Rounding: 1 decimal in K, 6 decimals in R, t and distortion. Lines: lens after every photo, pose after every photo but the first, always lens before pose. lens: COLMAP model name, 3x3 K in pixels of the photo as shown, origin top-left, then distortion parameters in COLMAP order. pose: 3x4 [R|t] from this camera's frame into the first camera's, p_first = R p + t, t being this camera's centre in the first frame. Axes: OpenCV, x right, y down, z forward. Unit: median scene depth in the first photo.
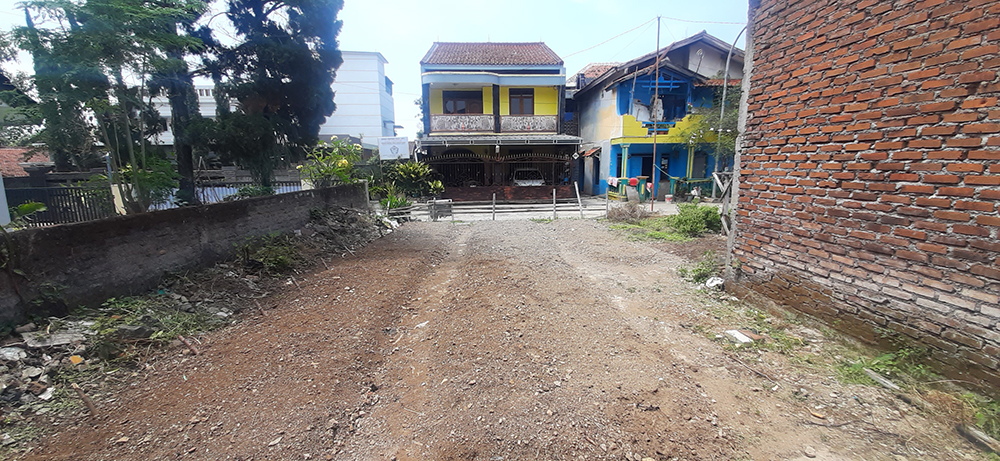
lens RADIAL K [[399.5, 0, 500.4], [0, 399.5, 231.0], [0, 0, 1]] dist [0.000819, -0.001934]
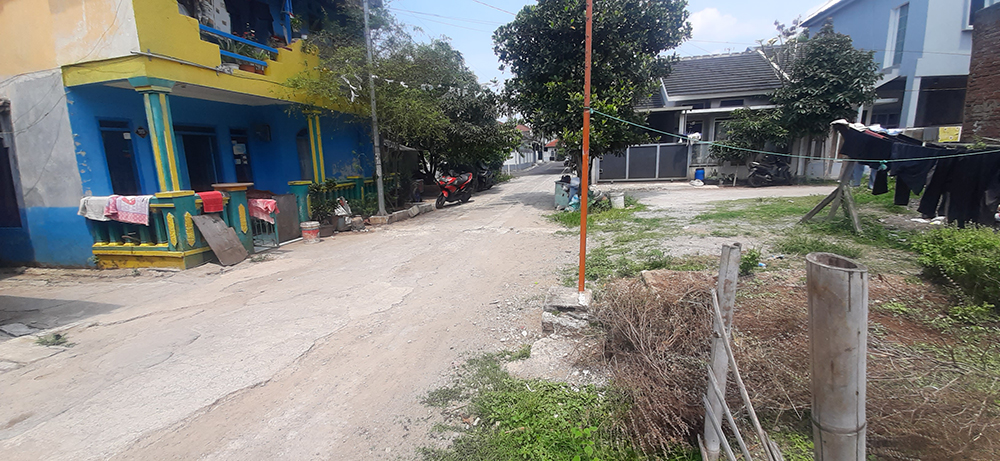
lens RADIAL K [[399.5, 0, 499.2], [0, 399.5, 226.5], [0, 0, 1]] dist [0.000819, -0.001934]
pose [[0.299017, -0.167440, 0.939443, 0.086405], [0.199937, 0.973627, 0.109894, -0.090767], [-0.933067, 0.154969, 0.324608, 0.667966]]
